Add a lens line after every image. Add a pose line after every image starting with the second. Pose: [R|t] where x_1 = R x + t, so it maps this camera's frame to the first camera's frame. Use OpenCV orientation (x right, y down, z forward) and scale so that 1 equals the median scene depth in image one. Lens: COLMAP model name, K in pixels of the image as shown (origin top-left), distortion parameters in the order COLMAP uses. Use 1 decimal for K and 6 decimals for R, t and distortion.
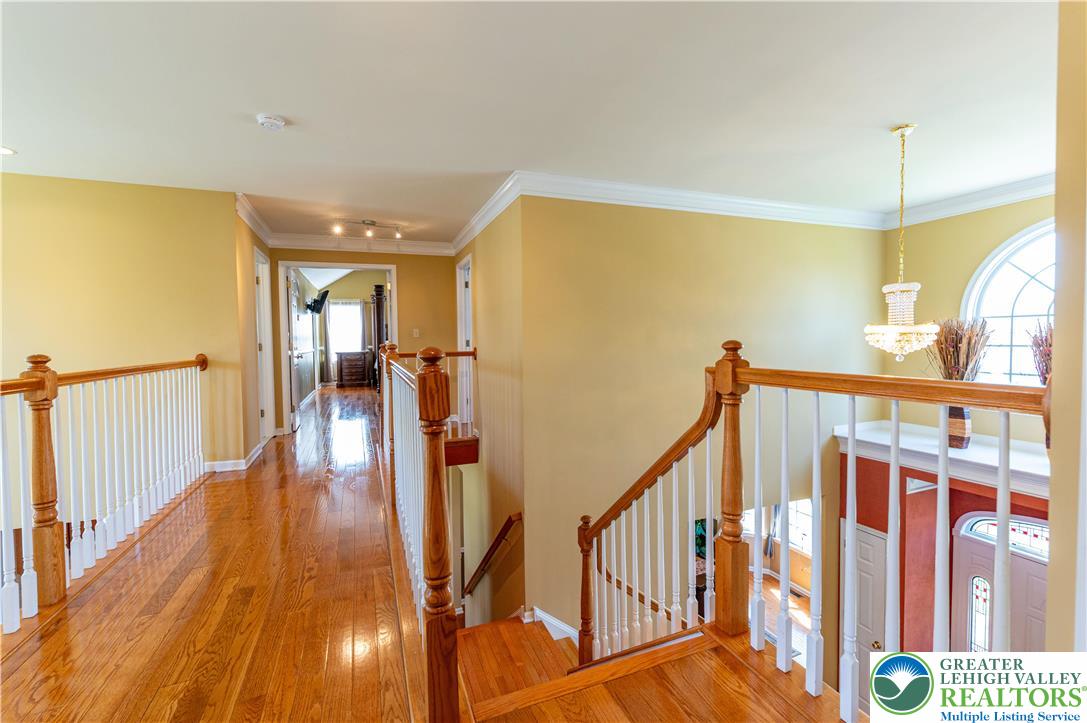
lens RADIAL K [[468.1, 0, 545.4], [0, 468.1, 357.3], [0, 0, 1]] dist [-0.001195, -0.000089]
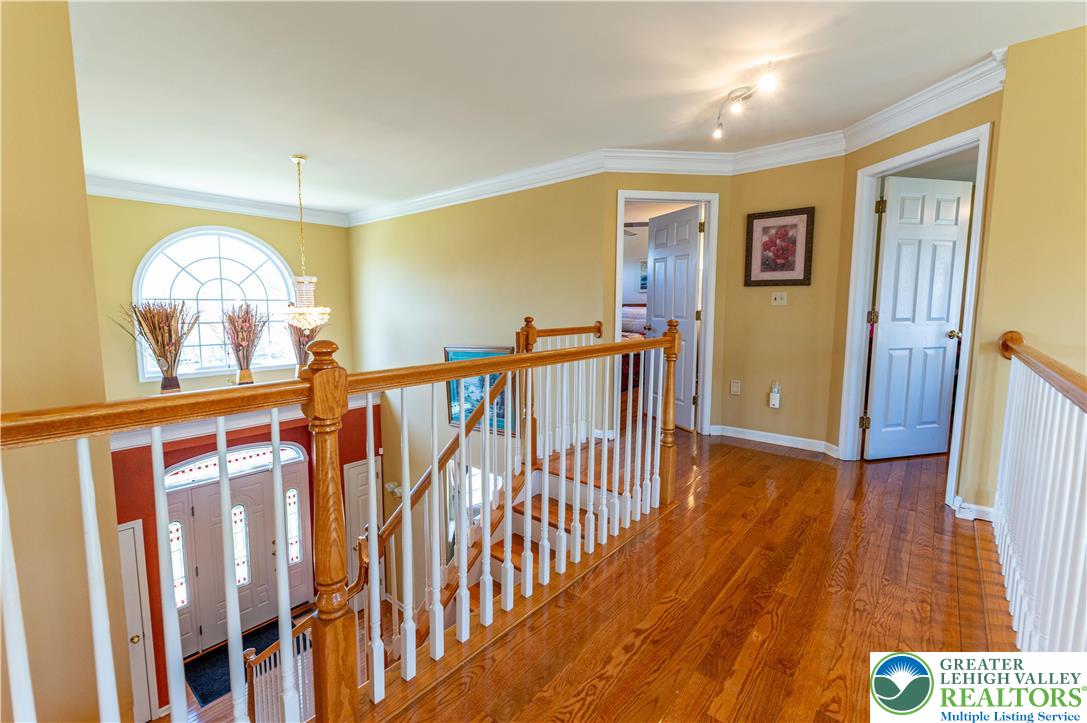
lens RADIAL K [[468.1, 0, 545.4], [0, 468.1, 357.3], [0, 0, 1]] dist [-0.001195, -0.000089]
pose [[-0.475887, -0.079448, 0.875911, -0.784876], [0.042190, 0.992703, 0.112964, -0.049607], [-0.878494, 0.090713, -0.469062, 1.071531]]
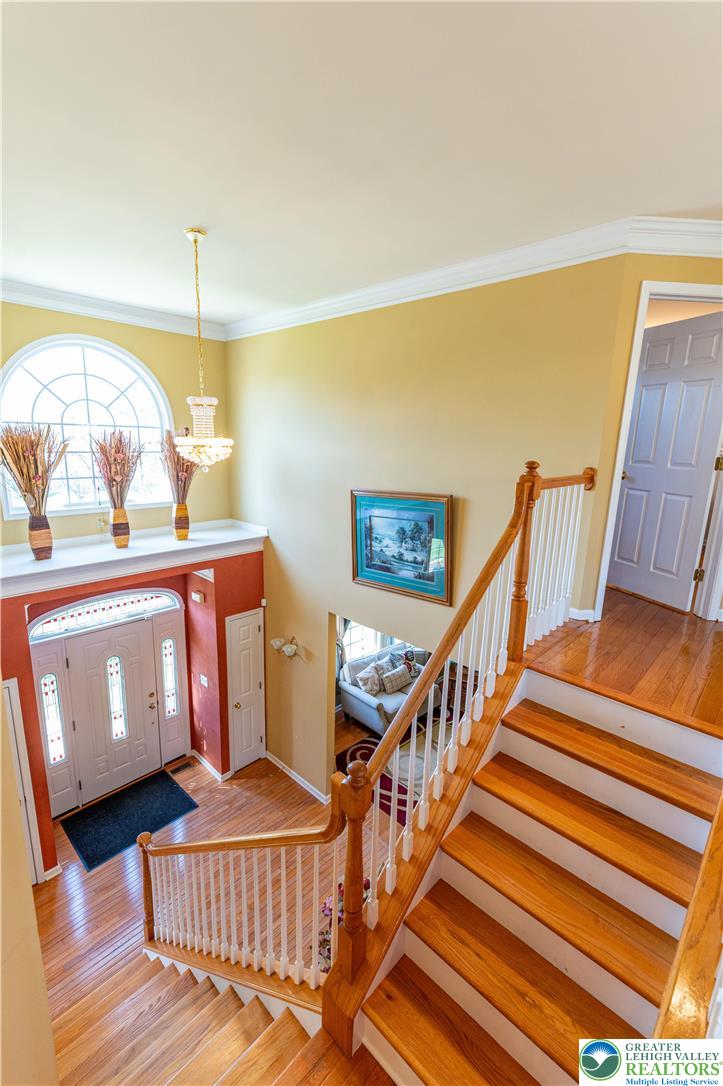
lens RADIAL K [[467.7, 0, 354.2], [0, 467.7, 547.2], [0, 0, 1]] dist [-0.001195, -0.000089]
pose [[-0.419265, -0.200285, 0.885496, -0.379101], [0.015820, 0.973602, 0.227703, -0.064191], [-0.907726, 0.109476, -0.405029, 1.184753]]
